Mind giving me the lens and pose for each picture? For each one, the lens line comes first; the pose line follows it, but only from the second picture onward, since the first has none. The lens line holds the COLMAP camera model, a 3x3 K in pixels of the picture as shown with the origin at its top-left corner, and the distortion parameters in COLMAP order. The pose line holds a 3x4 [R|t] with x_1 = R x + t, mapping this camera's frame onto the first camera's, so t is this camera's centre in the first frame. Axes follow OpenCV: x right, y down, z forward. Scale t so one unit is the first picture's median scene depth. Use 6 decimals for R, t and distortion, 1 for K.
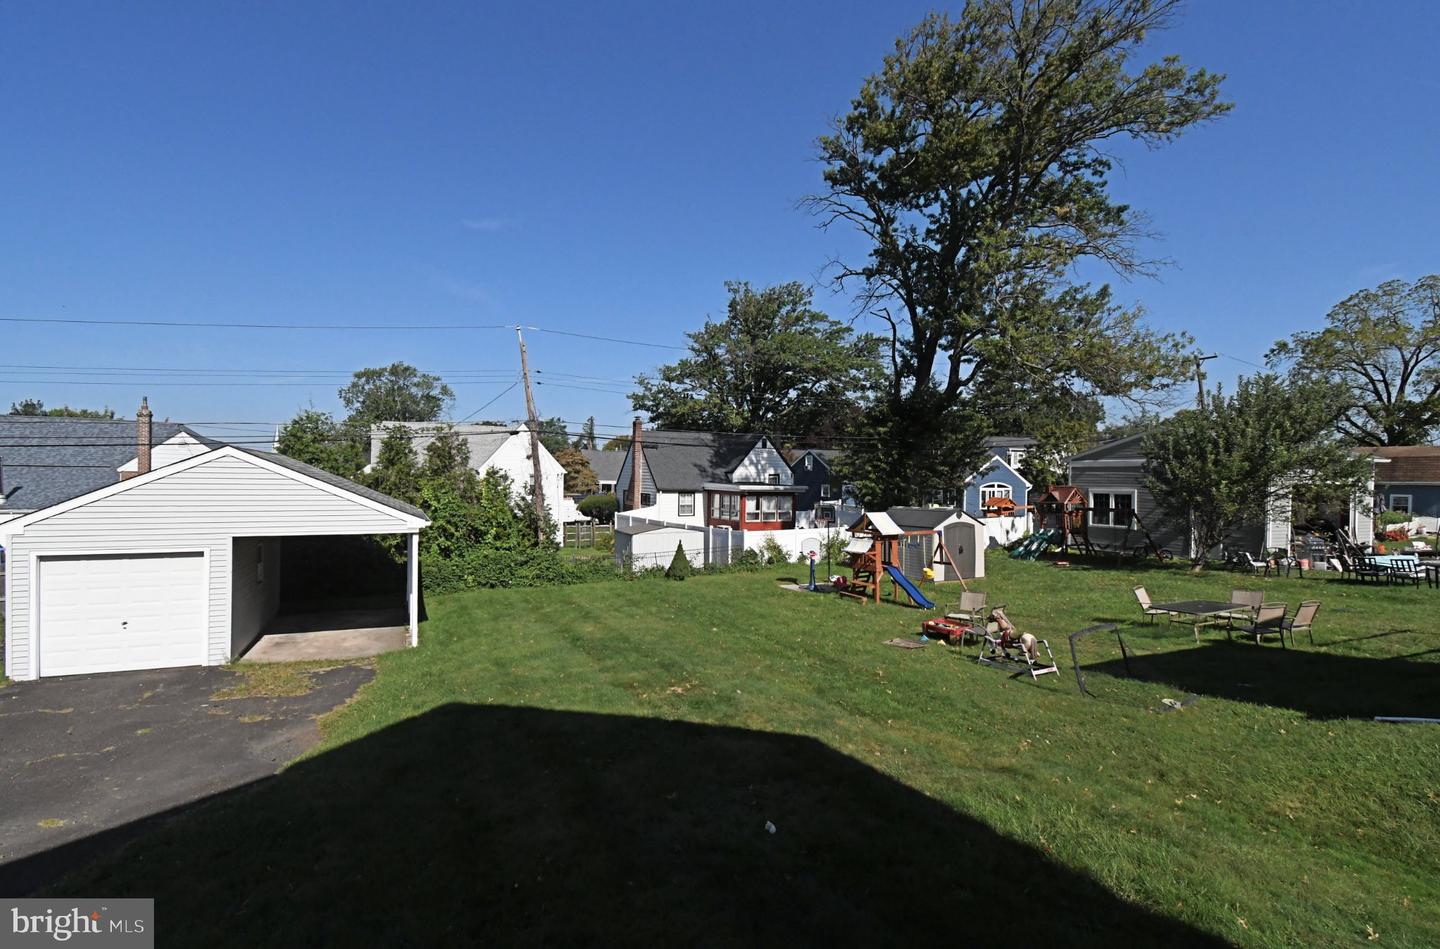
lens RADIAL K [[736.5, 0, 740.5], [0, 736.5, 476.3], [0, 0, 1]] dist [0.024905, -0.011084]
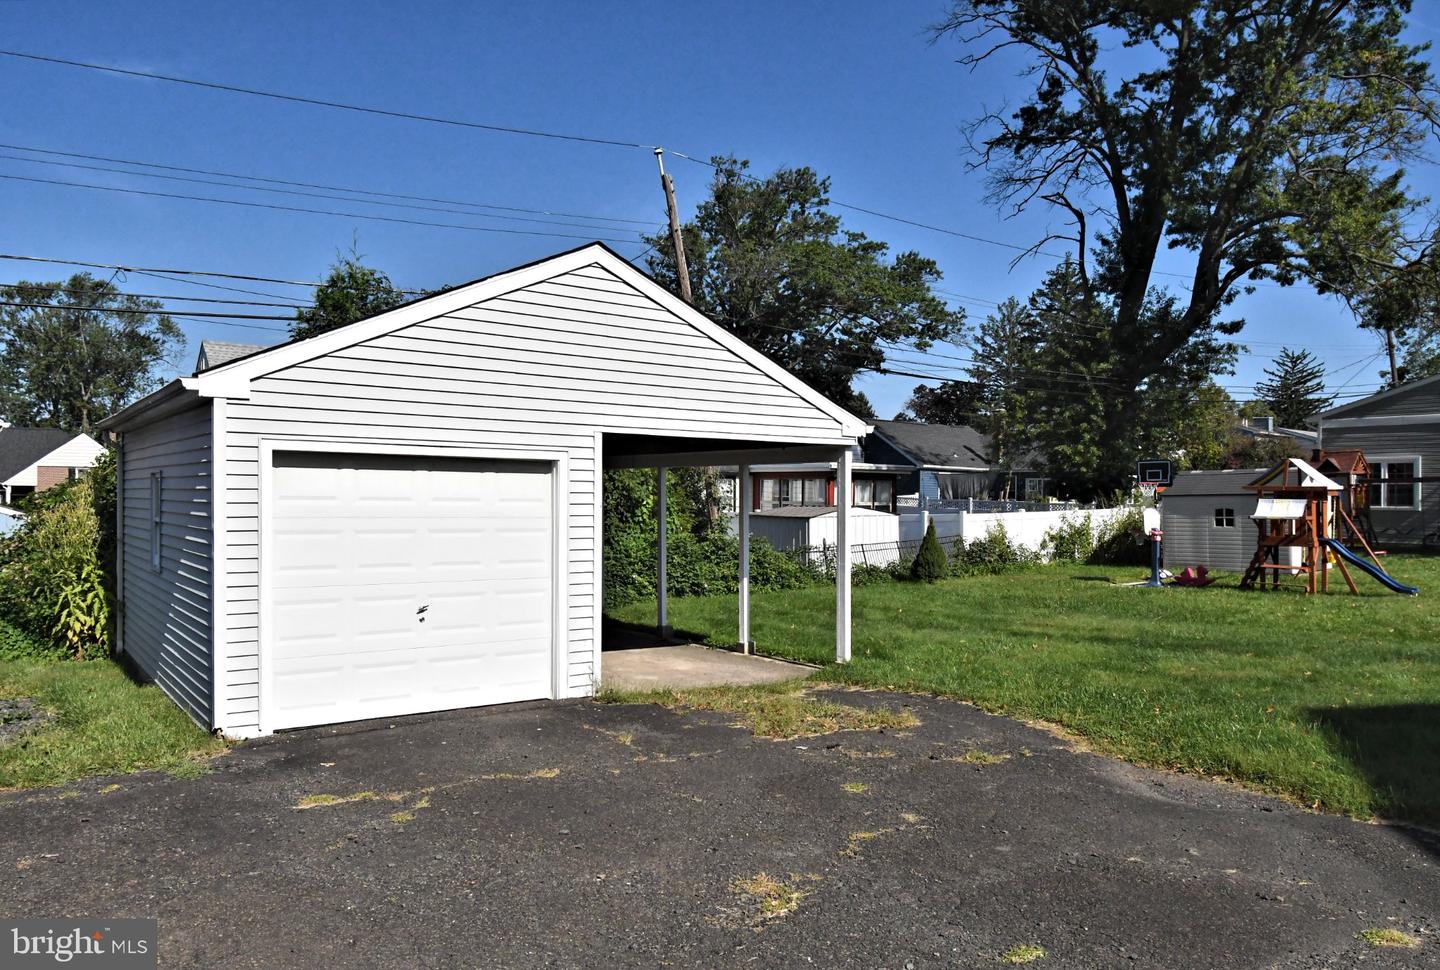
lens RADIAL K [[1086.9, 0, 730.9], [0, 1086.9, 491.1], [0, 0, 1]] dist [0.005350, -0.012093]
pose [[0.966851, -0.004344, 0.255305, -0.368519], [0.009670, 0.999761, -0.019607, 0.063323], [-0.255159, 0.021426, 0.966662, 0.139246]]
